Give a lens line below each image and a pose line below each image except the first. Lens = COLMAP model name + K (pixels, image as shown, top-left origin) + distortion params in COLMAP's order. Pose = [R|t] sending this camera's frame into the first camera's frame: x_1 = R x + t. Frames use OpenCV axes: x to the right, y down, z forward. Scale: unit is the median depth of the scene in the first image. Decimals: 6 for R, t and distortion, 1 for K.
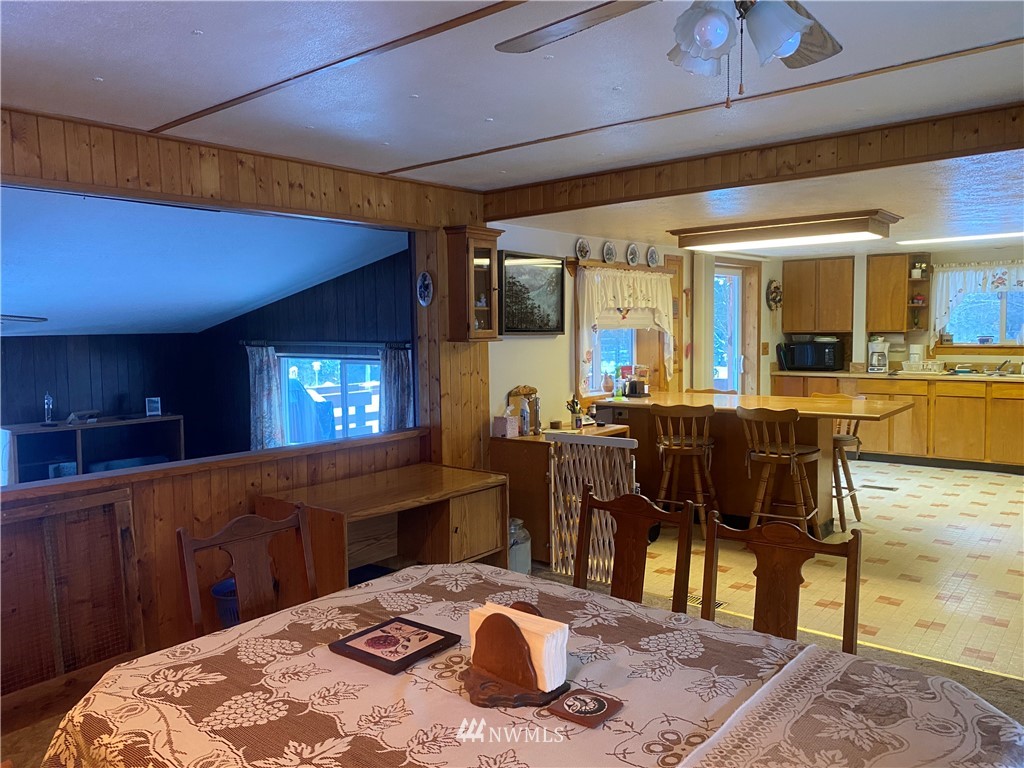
lens RADIAL K [[774.1, 0, 501.6], [0, 774.1, 382.5], [0, 0, 1]] dist [0.041409, -0.055881]
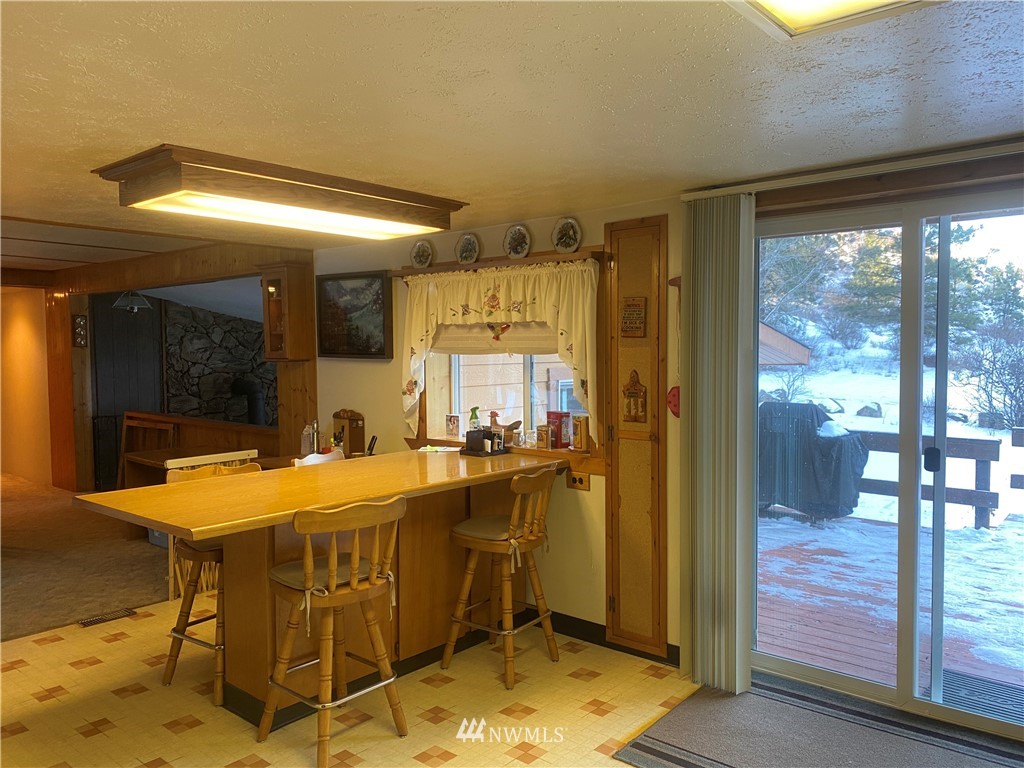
lens RADIAL K [[774.1, 0, 512.0], [0, 774.1, 384.8], [0, 0, 1]] dist [0.041409, -0.055881]
pose [[-0.011721, 0.063925, -0.997886, 1.016663], [-0.066716, 0.995681, 0.064568, -0.105604], [0.997703, 0.067332, -0.007405, 1.235026]]
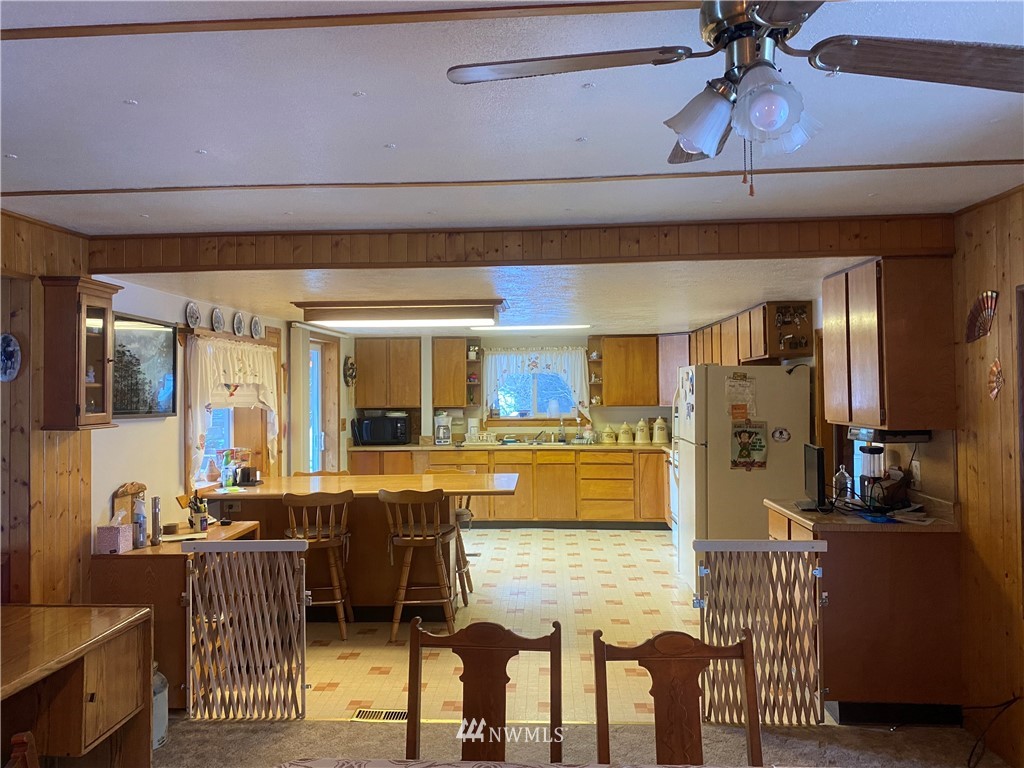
lens RADIAL K [[774.1, 0, 509.3], [0, 774.1, 376.3], [0, 0, 1]] dist [0.041409, -0.055881]
pose [[0.801902, 0.017661, 0.597194, -0.140867], [0.040737, 0.995620, -0.084145, -0.021451], [-0.596065, 0.091804, 0.797671, 0.131936]]
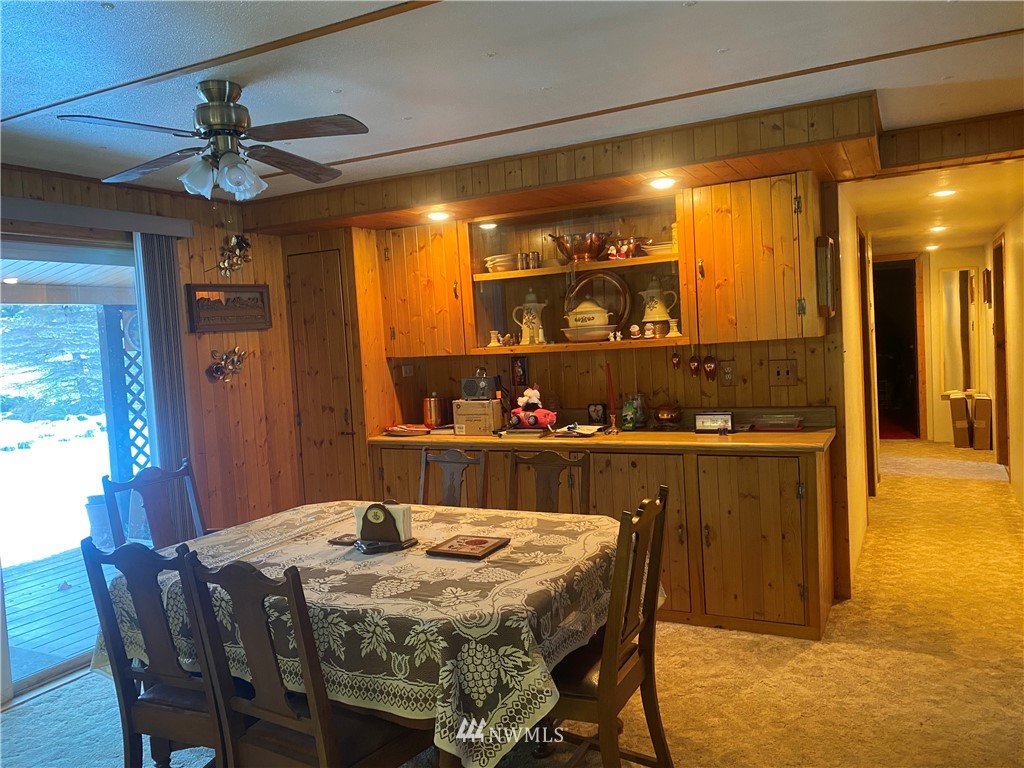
lens RADIAL K [[774.1, 0, 514.6], [0, 774.1, 382.2], [0, 0, 1]] dist [0.041409, -0.055881]
pose [[-0.973896, 0.084118, -0.210835, 0.023850], [0.057112, 0.989728, 0.131062, -0.060005], [0.219694, 0.115599, -0.968696, 0.869962]]
